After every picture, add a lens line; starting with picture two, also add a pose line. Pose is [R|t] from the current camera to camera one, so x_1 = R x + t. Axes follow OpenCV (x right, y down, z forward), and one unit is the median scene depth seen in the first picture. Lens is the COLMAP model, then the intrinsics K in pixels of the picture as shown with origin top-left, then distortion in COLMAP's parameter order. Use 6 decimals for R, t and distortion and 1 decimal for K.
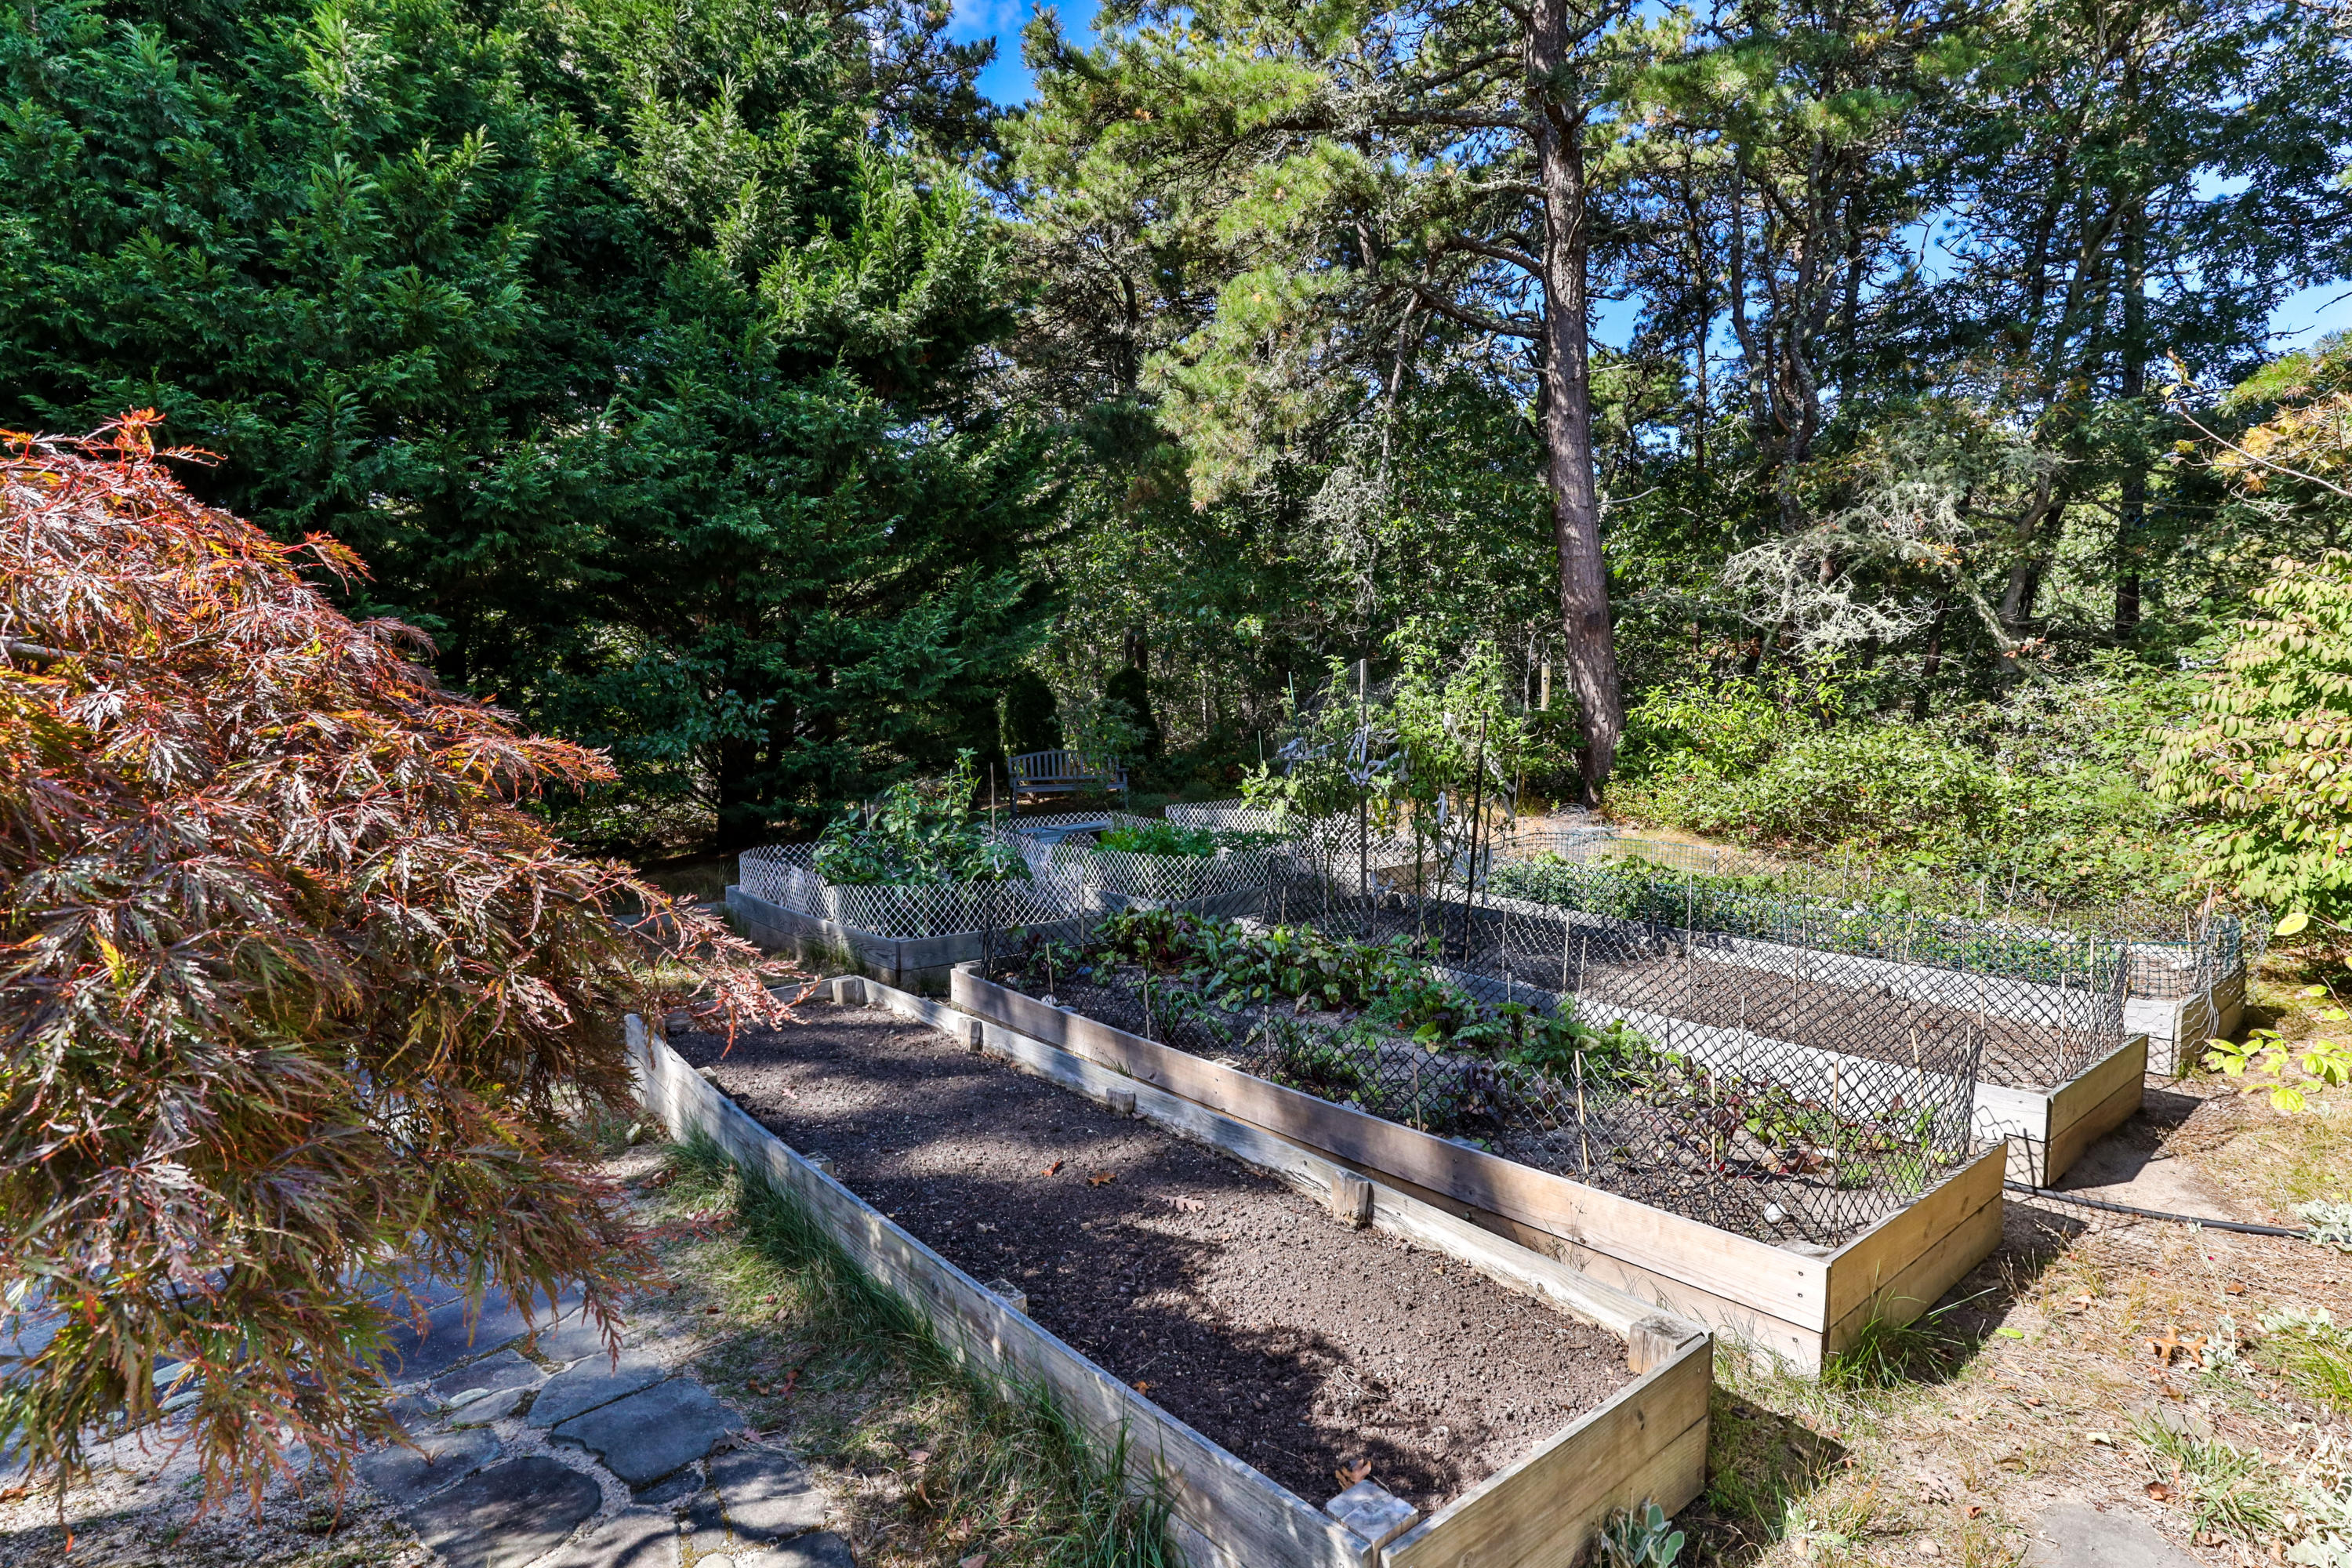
lens RADIAL K [[1197.8, 0, 1179.0], [0, 1197.8, 818.7], [0, 0, 1]] dist [-0.002582, -0.001013]
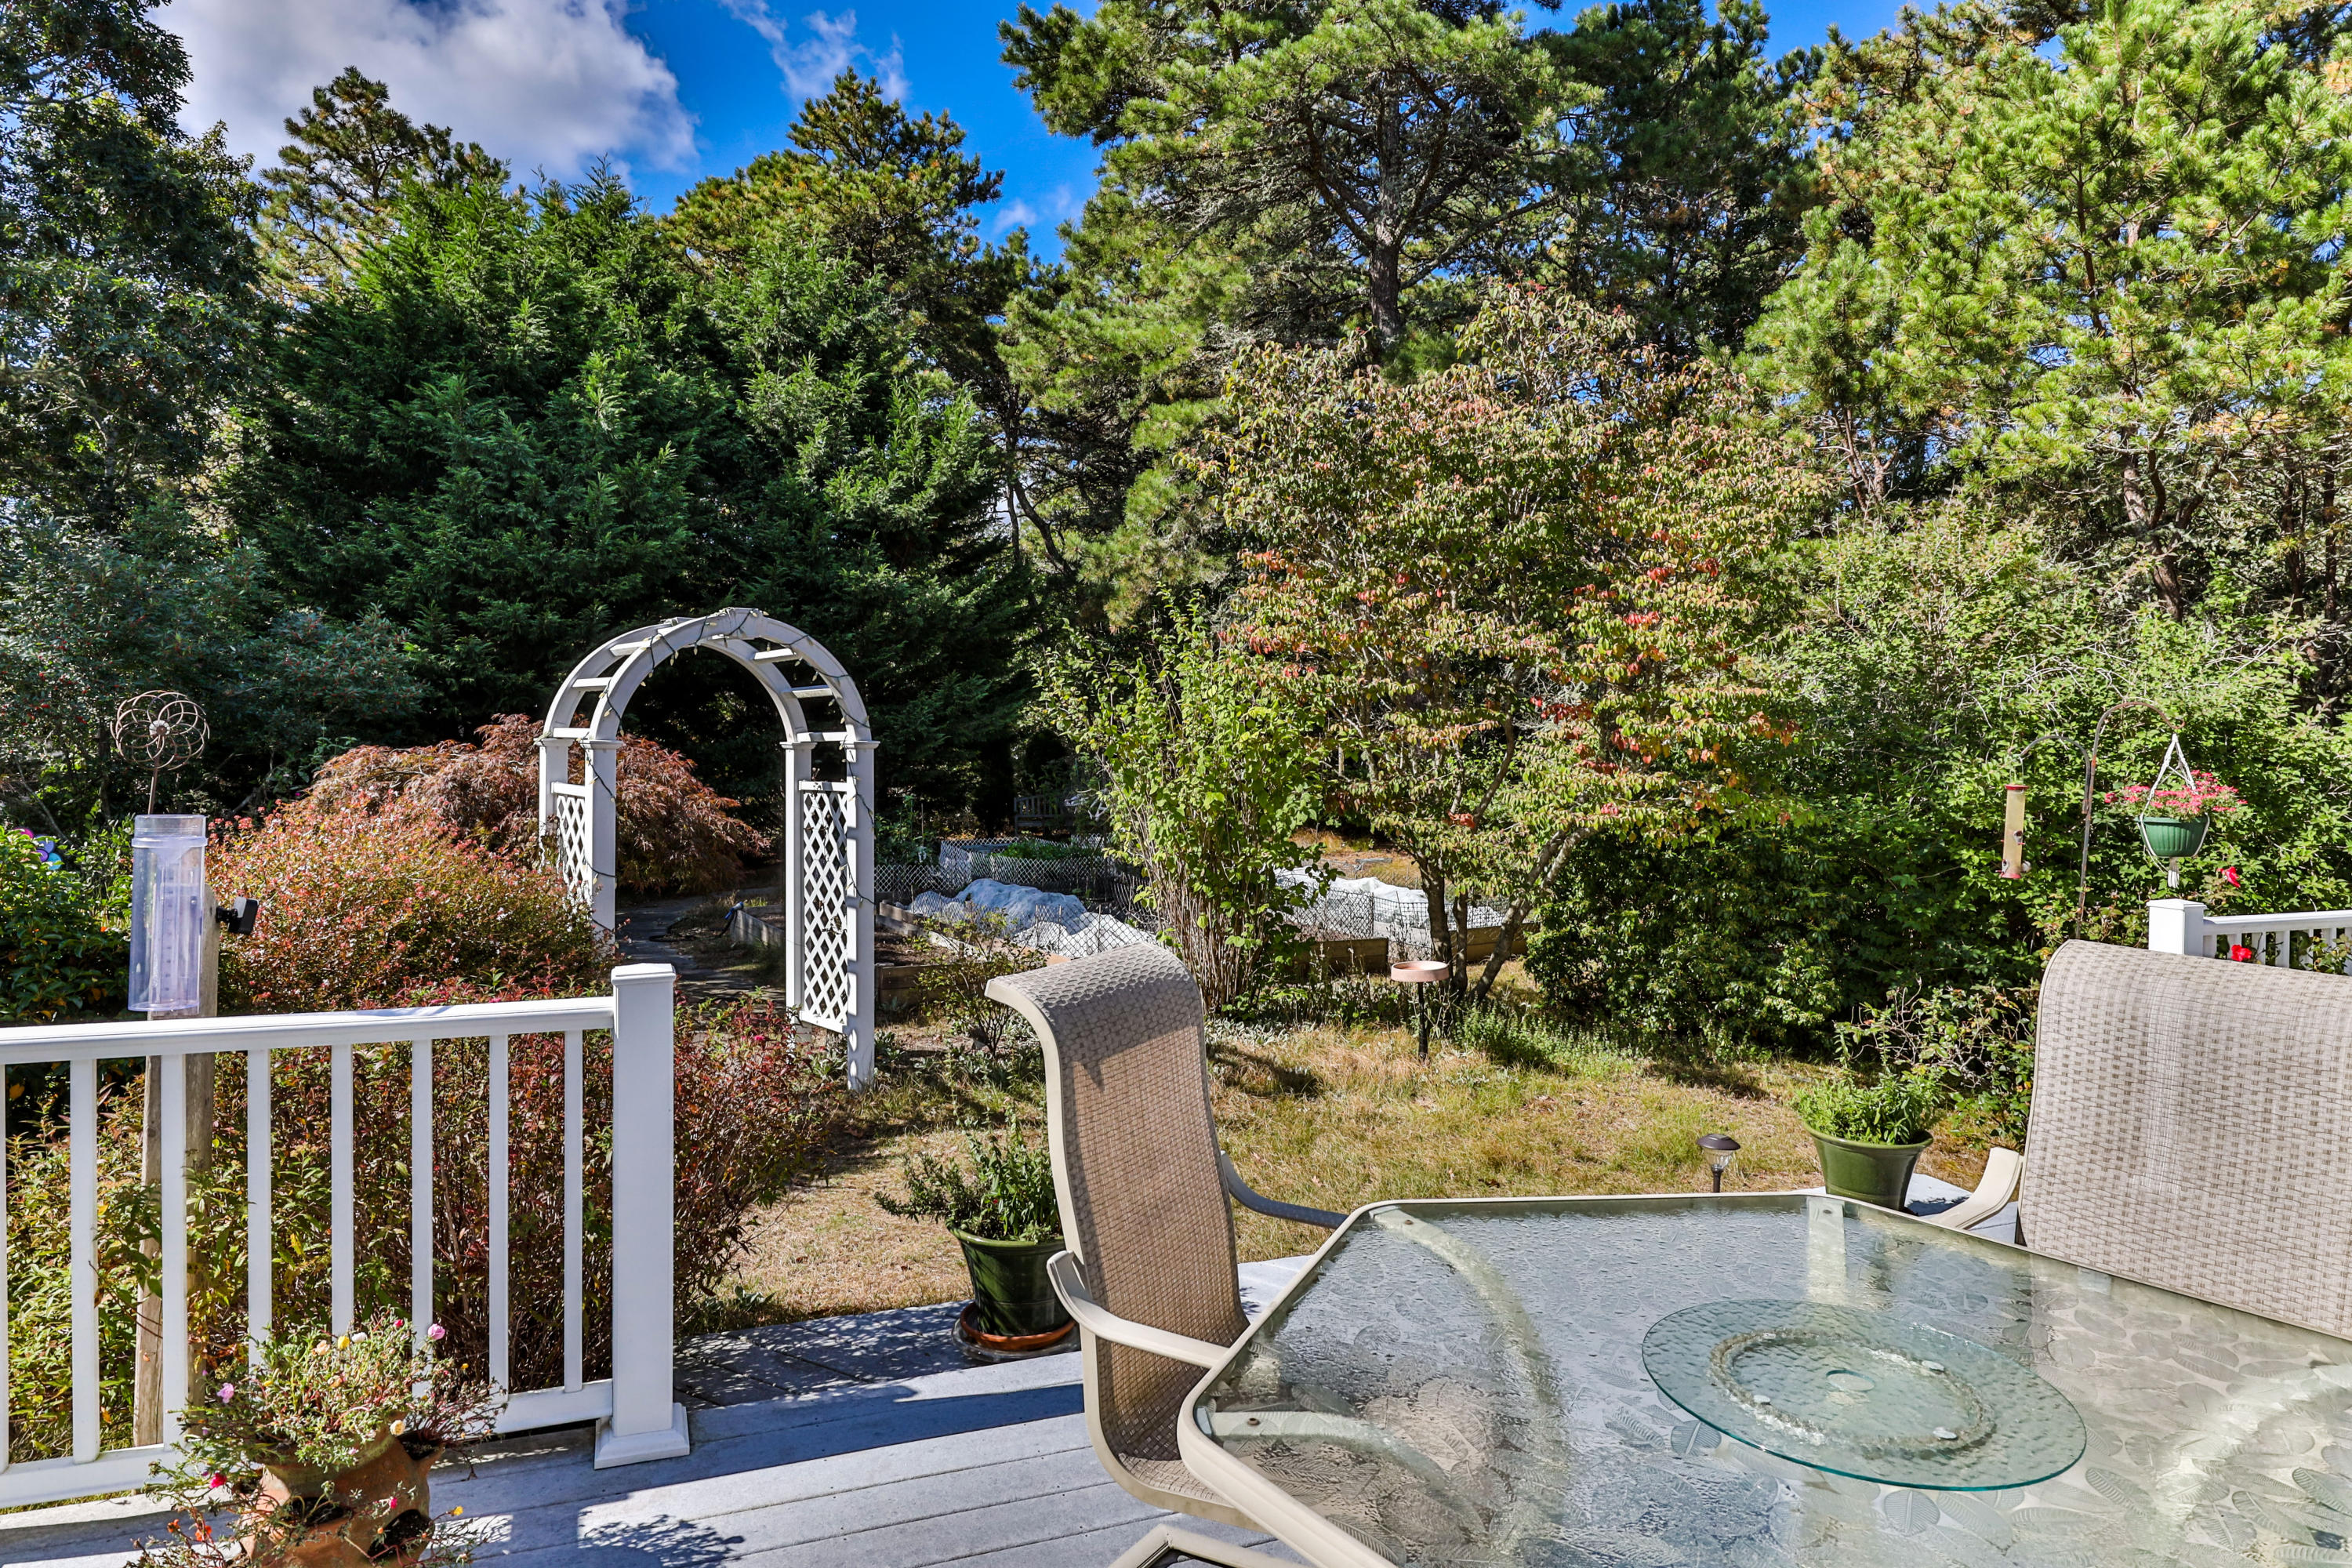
lens RADIAL K [[1421.5, 0, 1176.0], [0, 1421.5, 784.0], [0, 0, 1]] dist [0.017375, -0.034879]
pose [[0.993369, 0.018905, -0.113405, 0.301025], [-0.025203, 0.998203, -0.054361, 0.018966], [0.112174, 0.056859, 0.992061, -0.715870]]
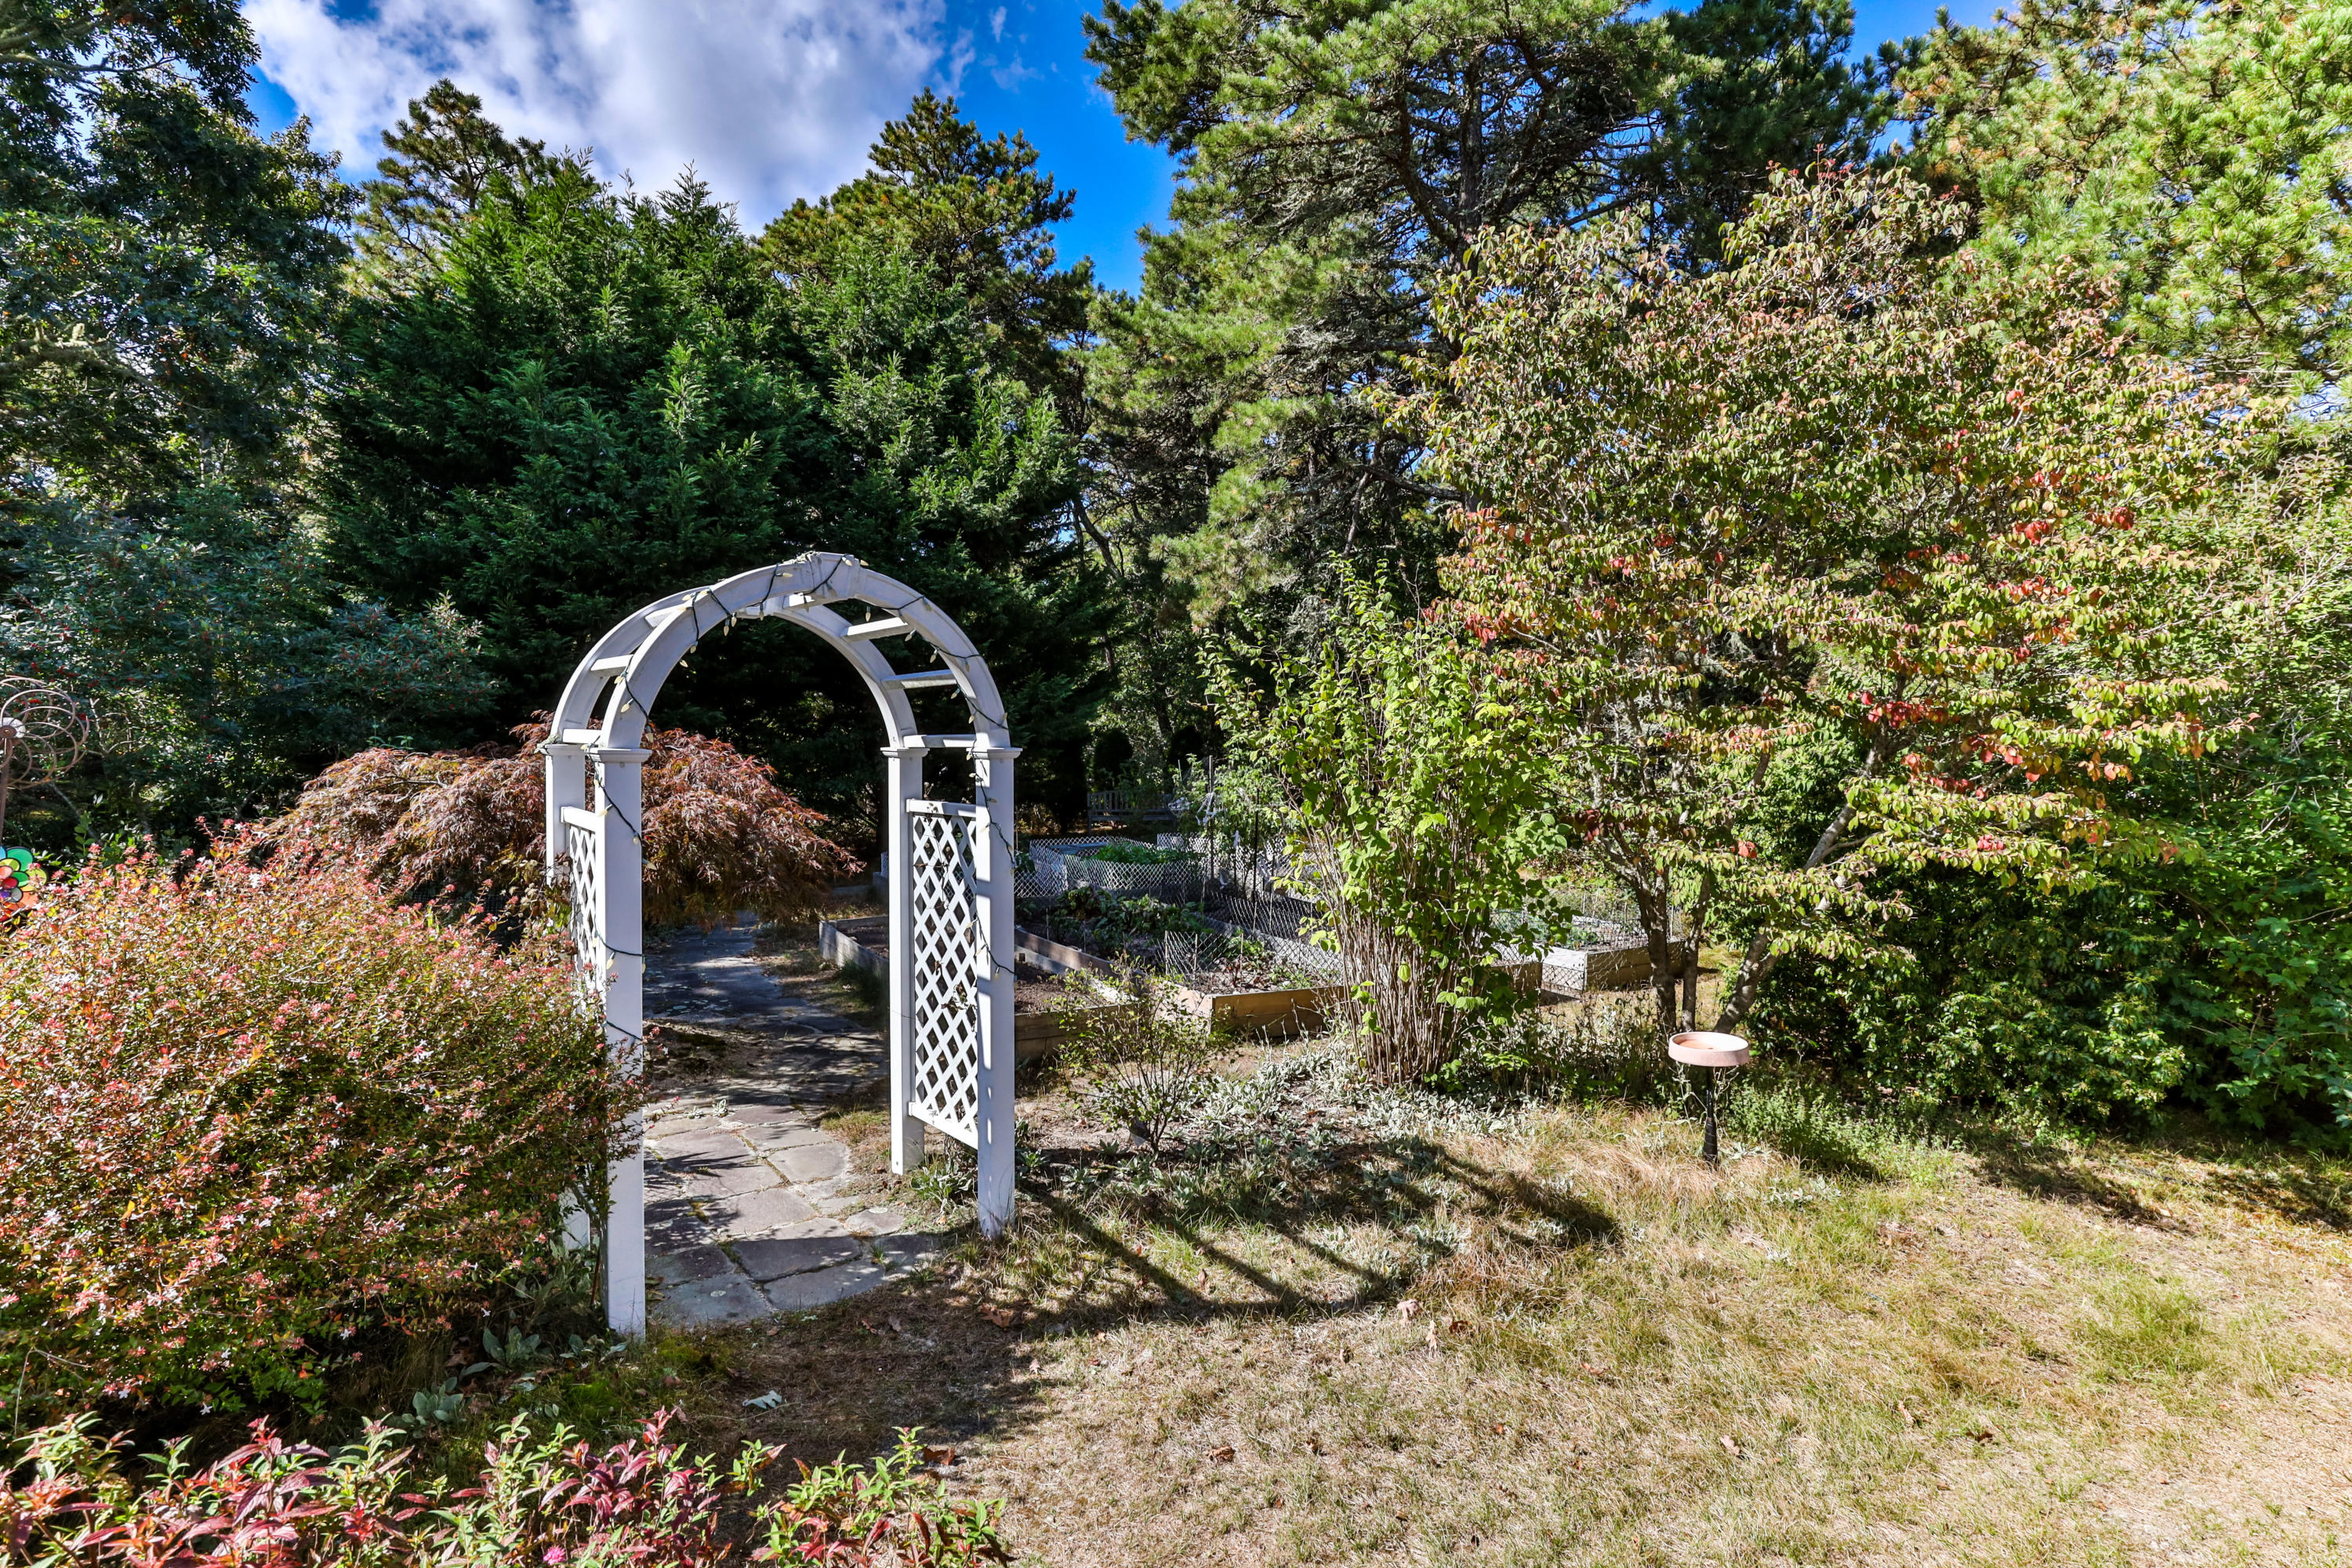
lens RADIAL K [[1197.8, 0, 1179.0], [0, 1197.8, 818.7], [0, 0, 1]] dist [-0.002582, -0.001013]
pose [[0.991888, 0.027987, -0.123999, 0.191205], [-0.030217, 0.999413, -0.016144, -0.005142], [0.123475, 0.019760, 0.992151, -0.466555]]
